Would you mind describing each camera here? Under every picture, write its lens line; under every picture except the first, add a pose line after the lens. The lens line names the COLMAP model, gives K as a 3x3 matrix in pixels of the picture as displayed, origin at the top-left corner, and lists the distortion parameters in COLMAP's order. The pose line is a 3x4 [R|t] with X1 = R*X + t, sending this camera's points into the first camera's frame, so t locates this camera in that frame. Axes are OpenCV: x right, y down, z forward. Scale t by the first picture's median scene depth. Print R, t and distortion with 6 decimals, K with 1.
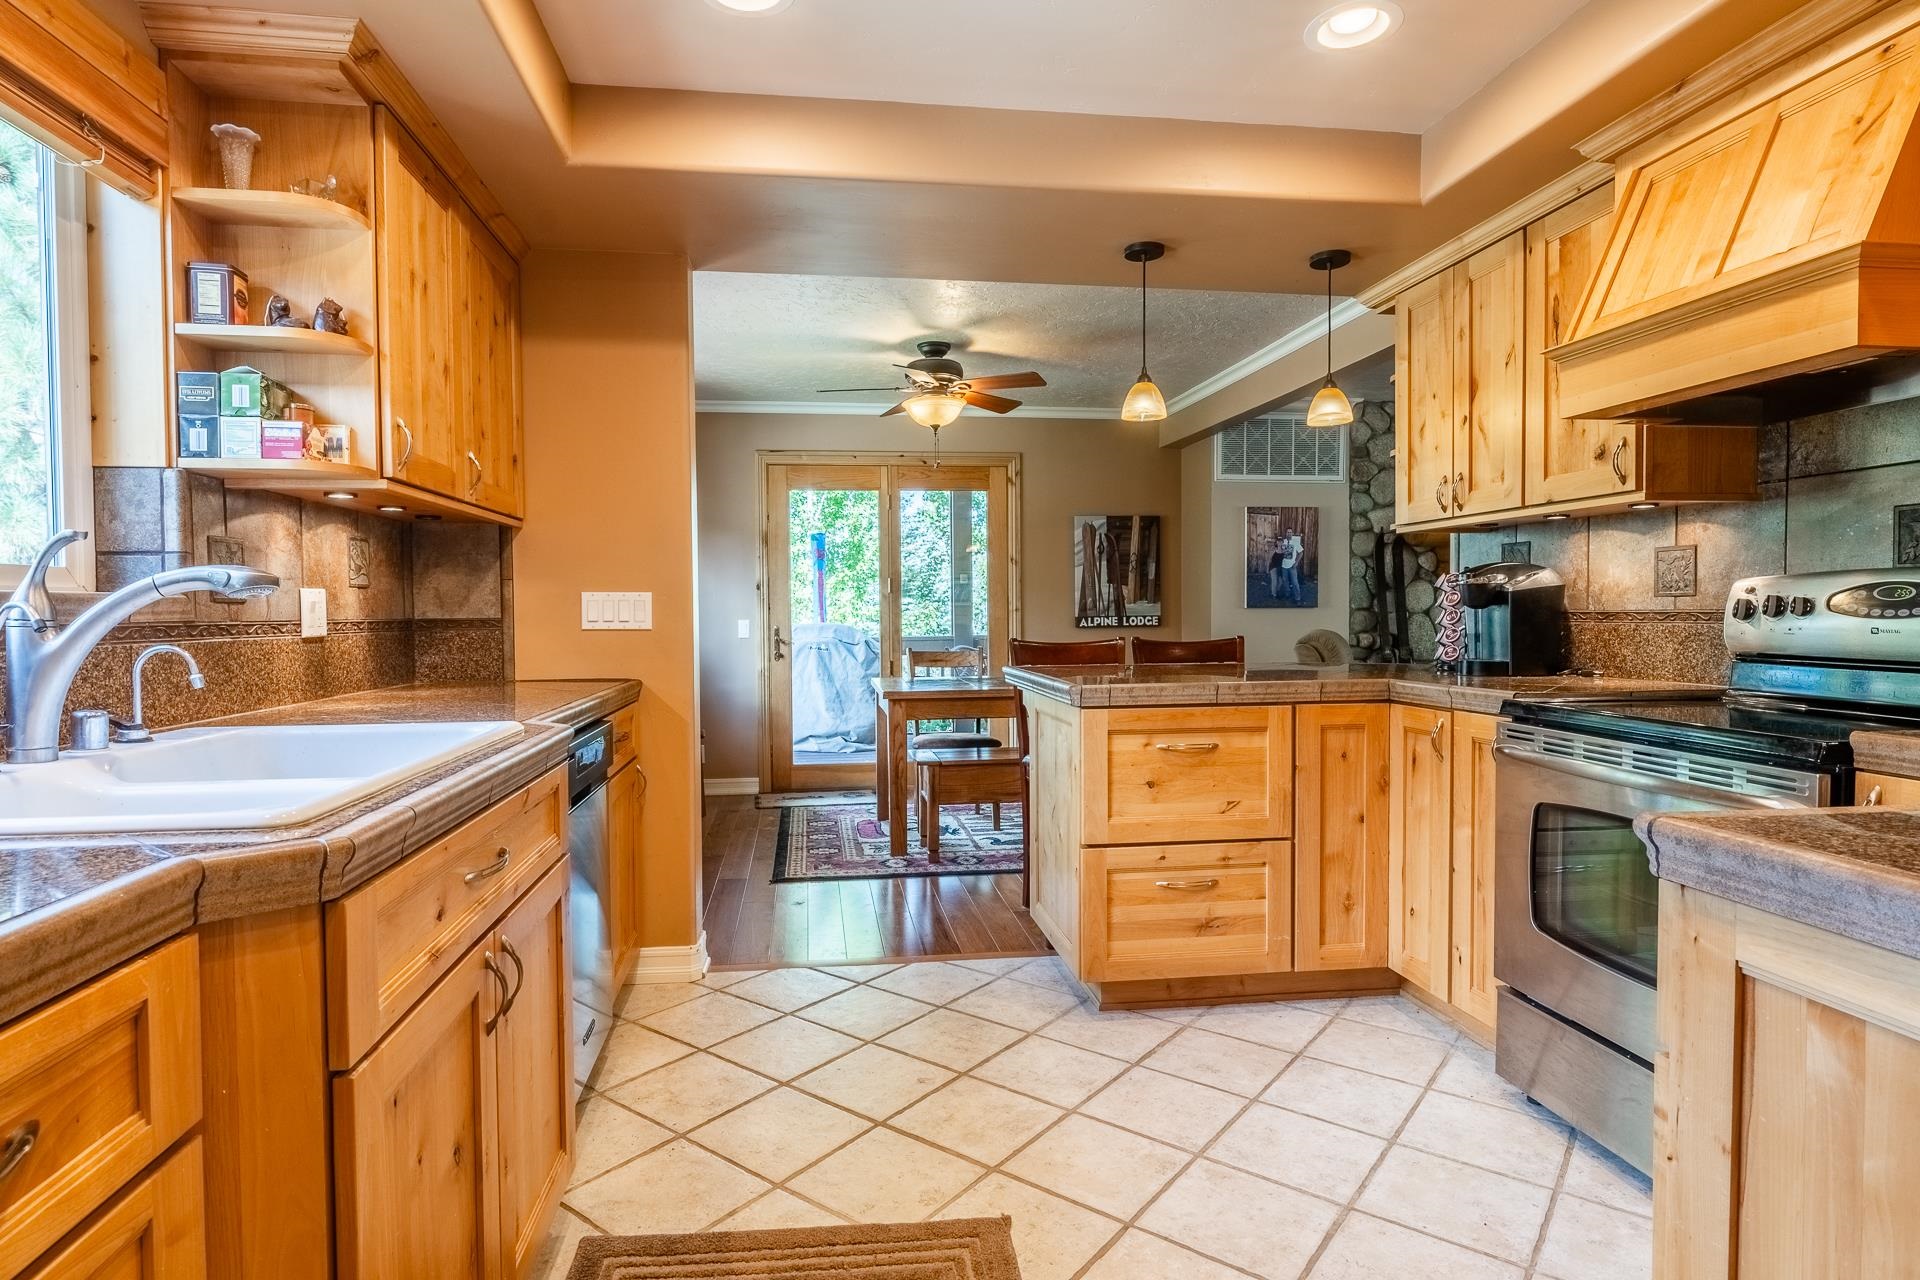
lens RADIAL K [[1010.4, 0, 935.9], [0, 1010.4, 636.8], [0, 0, 1]] dist [-0.002611, -0.000848]
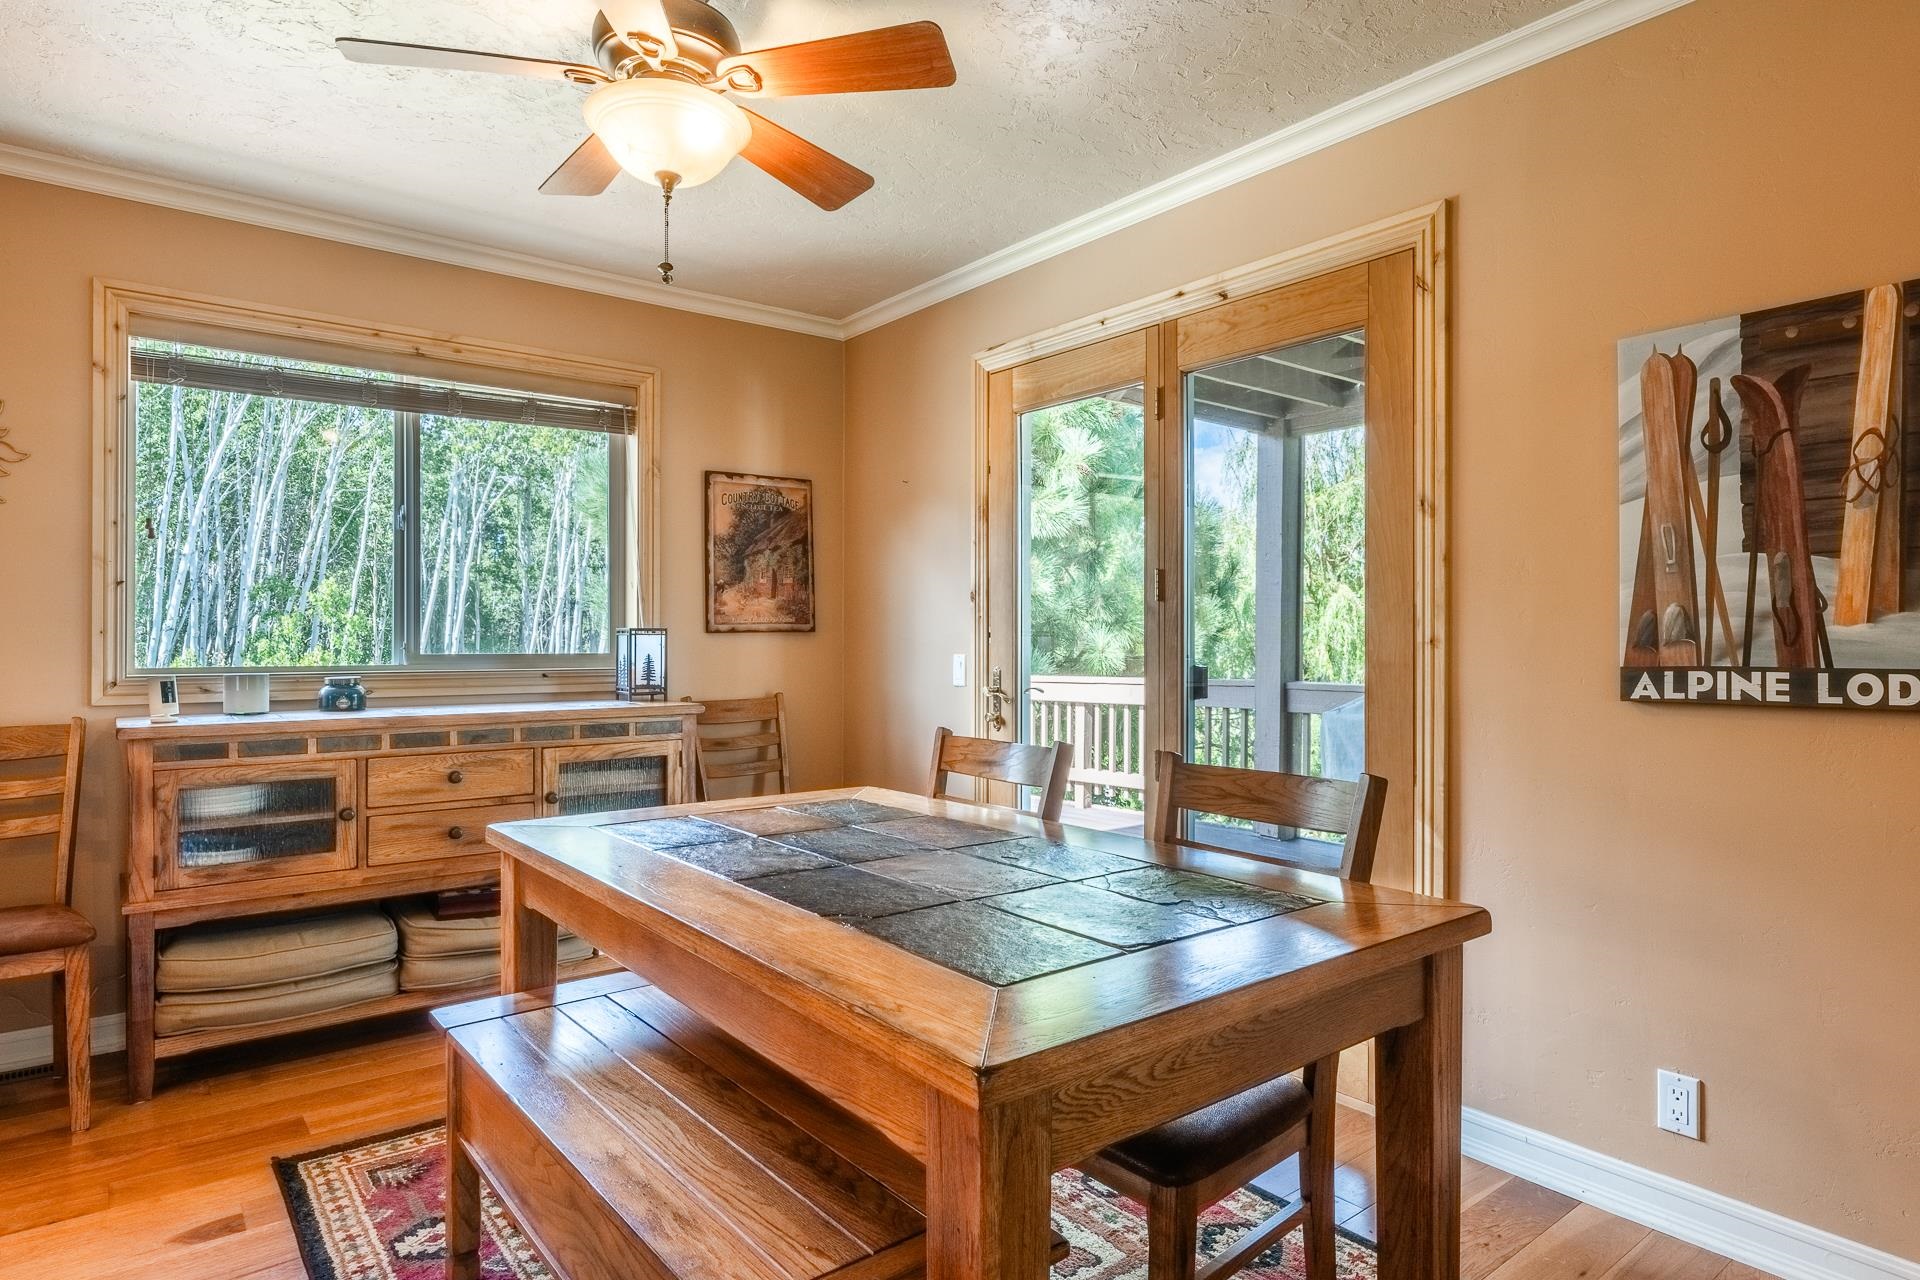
lens RADIAL K [[1099.8, 0, 958.8], [0, 1099.8, 630.2], [0, 0, 1]] dist [-0.008156, 0.001274]
pose [[0.519095, 0.001238, -0.854716, 0.651067], [-0.028115, 0.999483, -0.015627, -0.040795], [0.854254, 0.032143, 0.518861, 1.339061]]
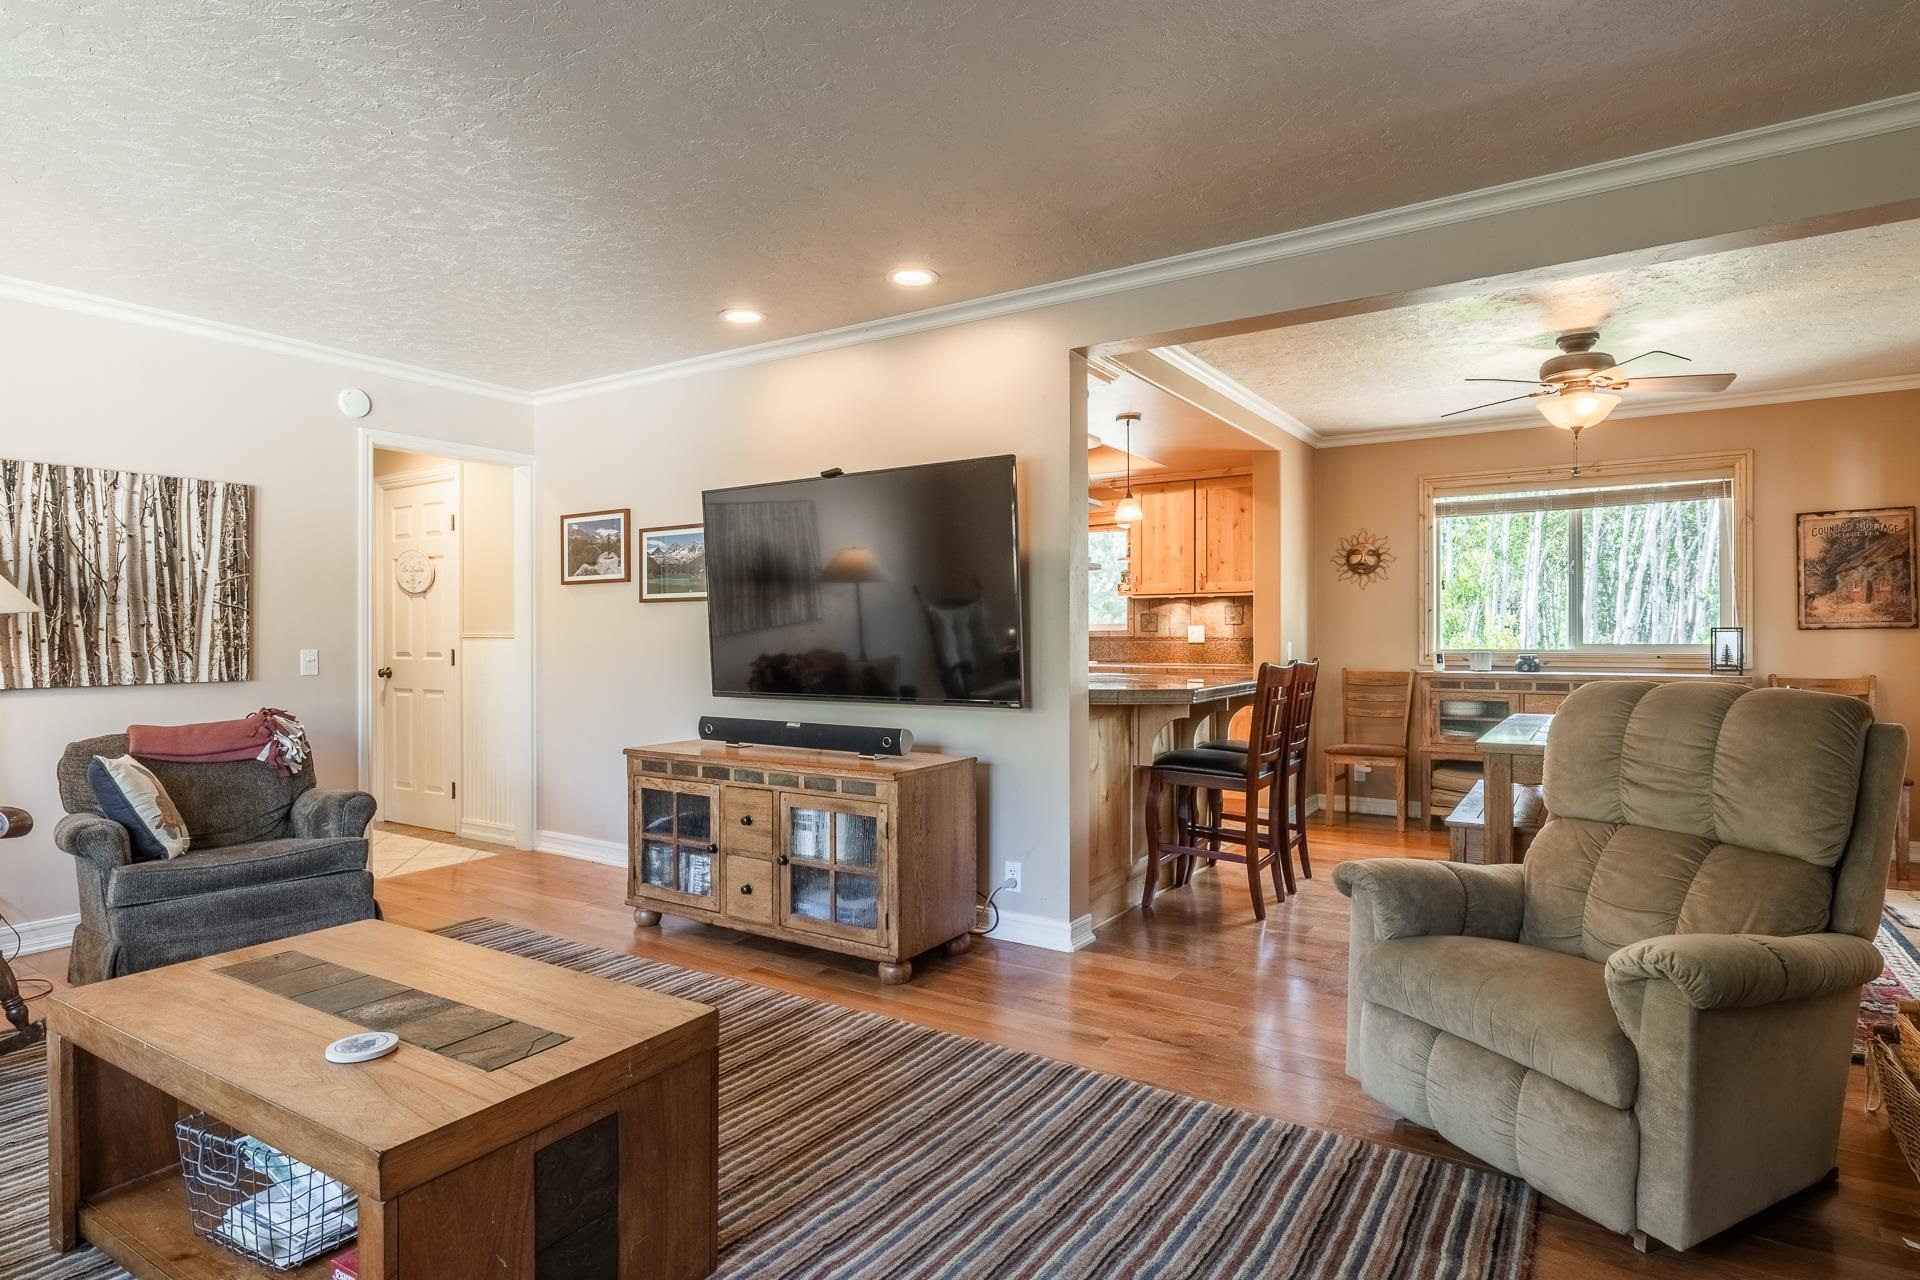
lens RADIAL K [[1010.4, 0, 945.6], [0, 1010.4, 637.8], [0, 0, 1]] dist [-0.002611, -0.000848]
pose [[-0.650716, 0.008667, -0.759272, 1.590823], [-0.014751, 0.999602, 0.024052, -0.055875], [0.759178, 0.026852, -0.650329, 1.785089]]
